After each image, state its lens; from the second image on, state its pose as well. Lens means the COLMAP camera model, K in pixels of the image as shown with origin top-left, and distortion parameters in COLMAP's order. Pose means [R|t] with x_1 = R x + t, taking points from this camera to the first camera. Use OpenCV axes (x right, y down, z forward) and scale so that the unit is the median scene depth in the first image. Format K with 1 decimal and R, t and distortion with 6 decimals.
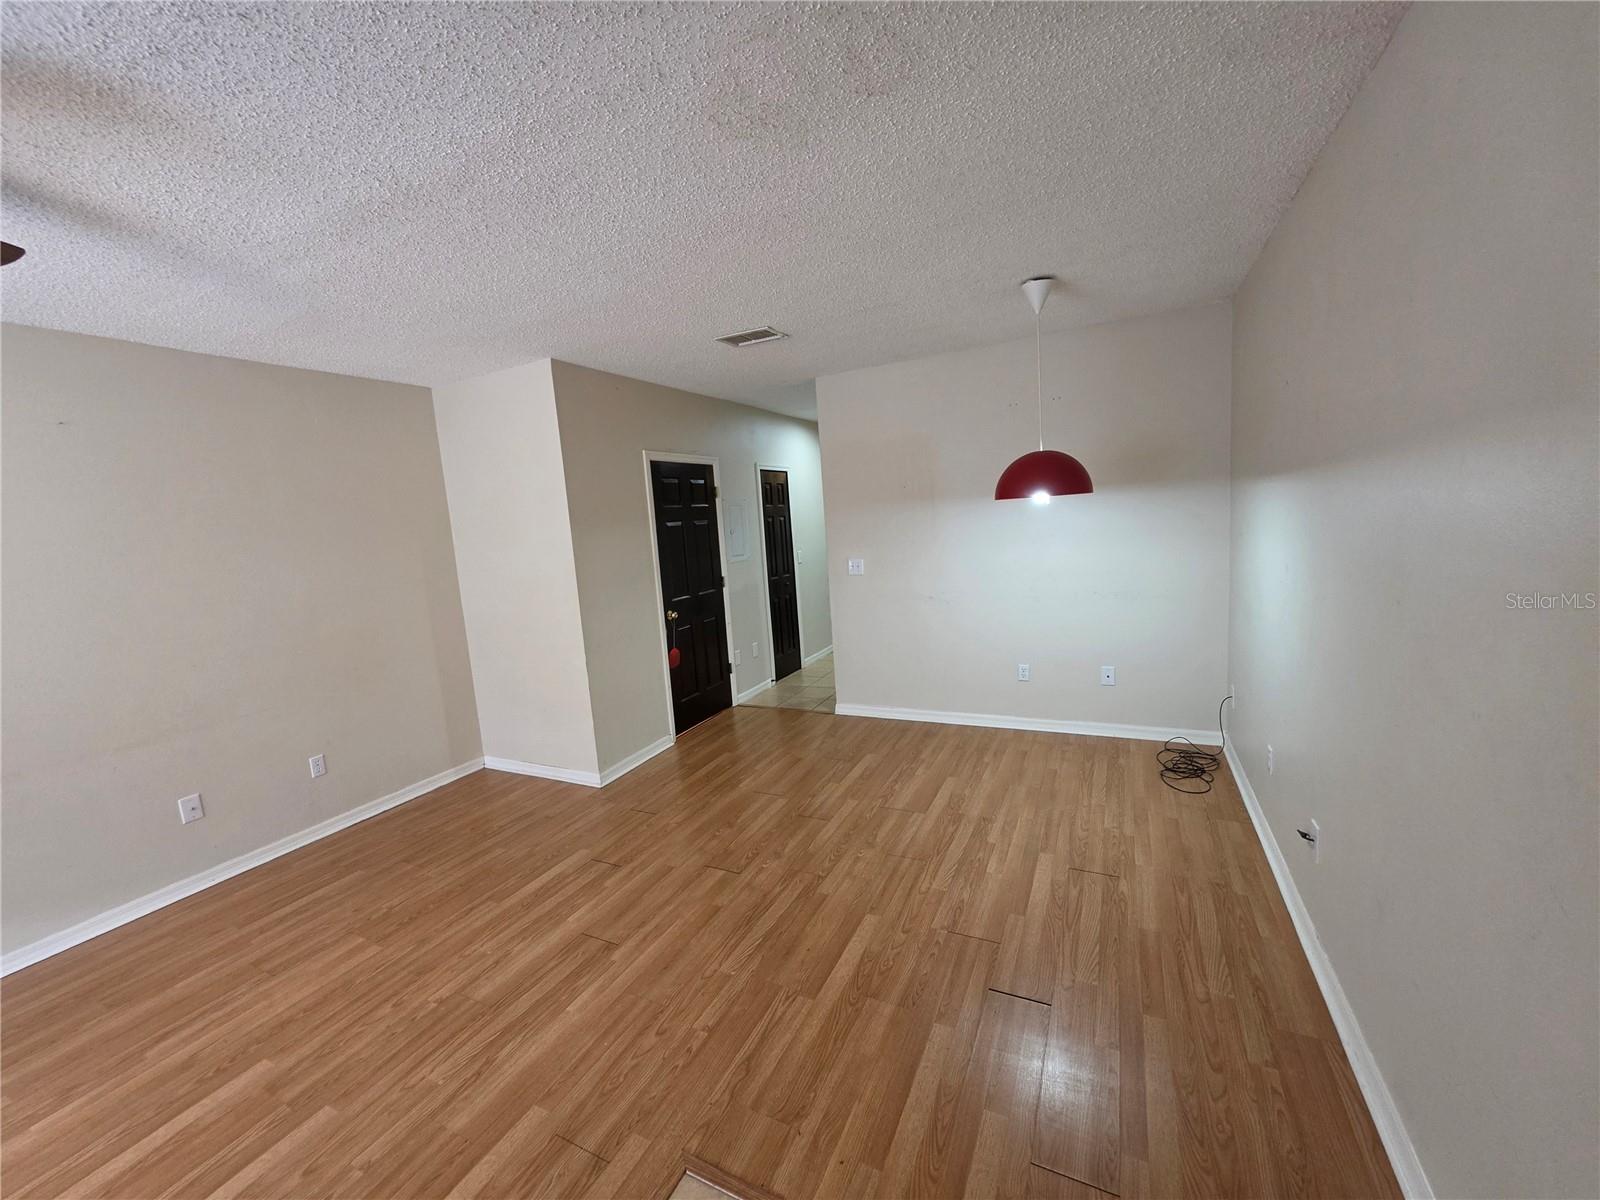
lens RADIAL K [[641.2, 0, 784.2], [0, 641.2, 601.3], [0, 0, 1]] dist [-0.000427, -0.001093]
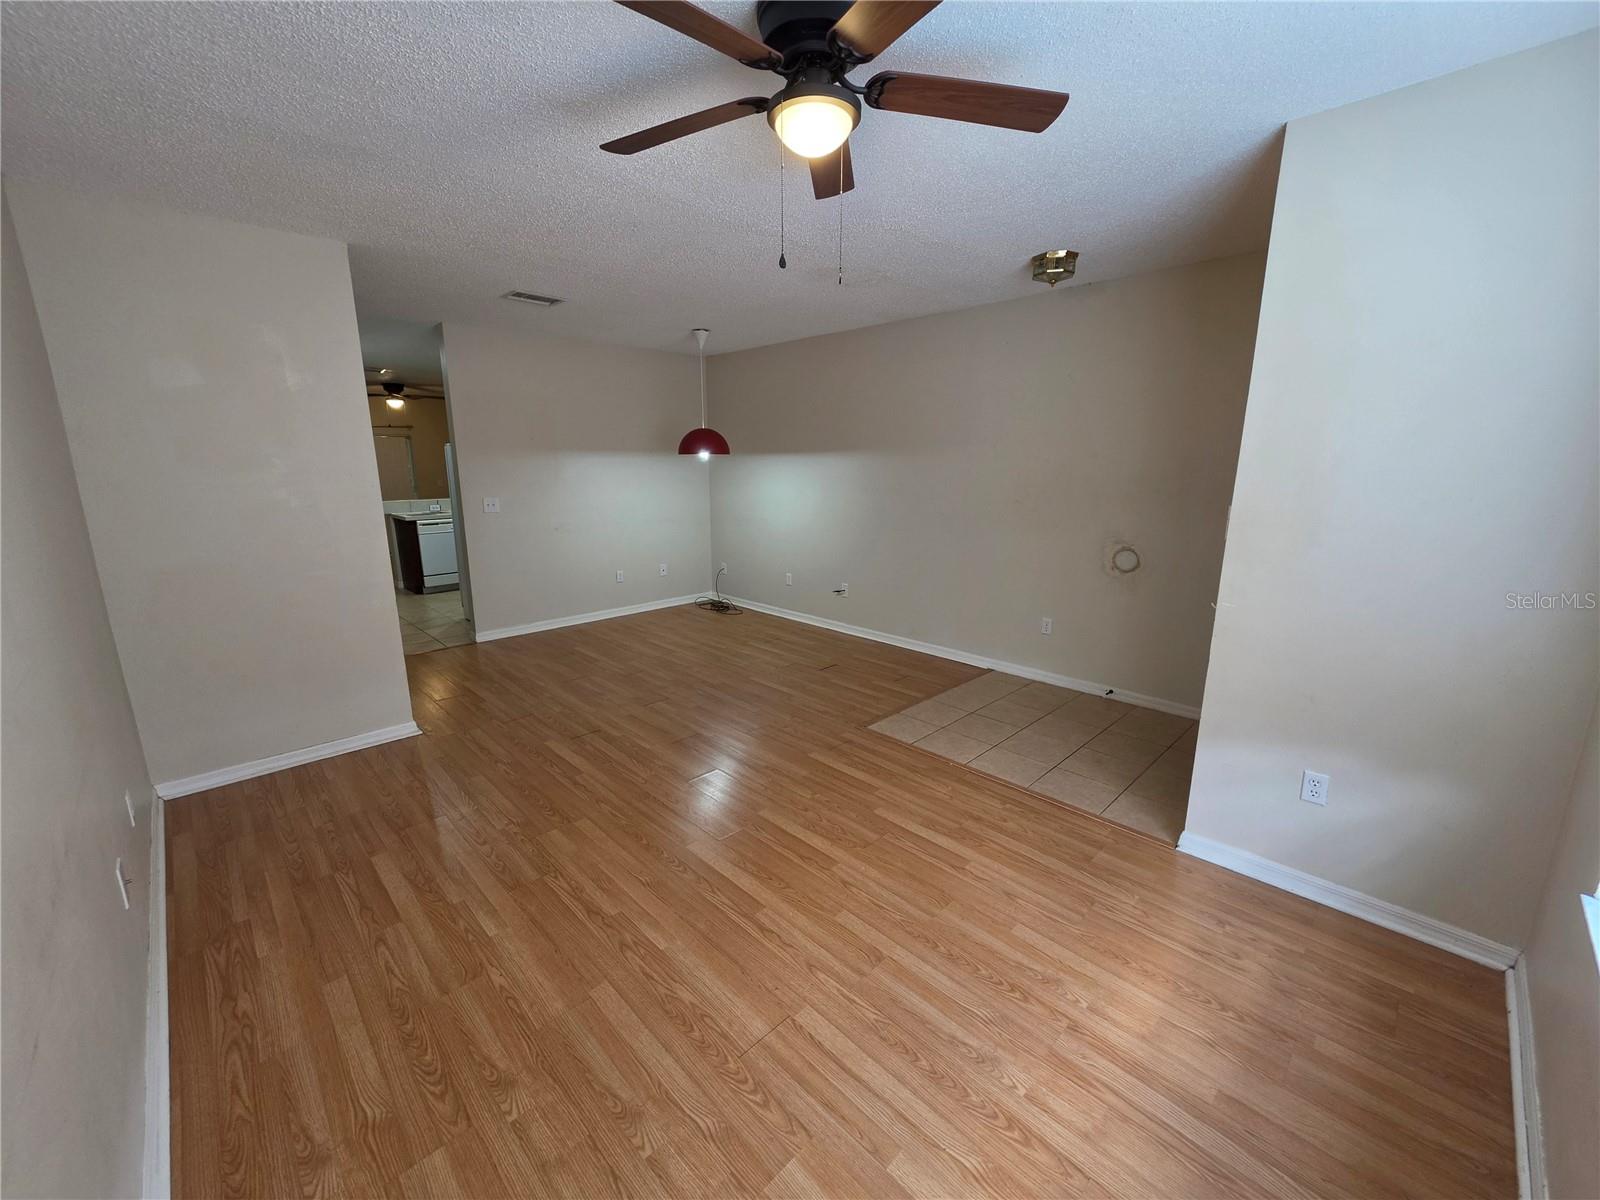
lens RADIAL K [[641.2, 0, 779.3], [0, 641.2, 608.4], [0, 0, 1]] dist [-0.000427, -0.001093]
pose [[0.328562, -0.143076, 0.933583, -1.318892], [0.101414, 0.988089, 0.115738, 0.076138], [-0.939022, 0.056652, 0.339158, 0.248920]]
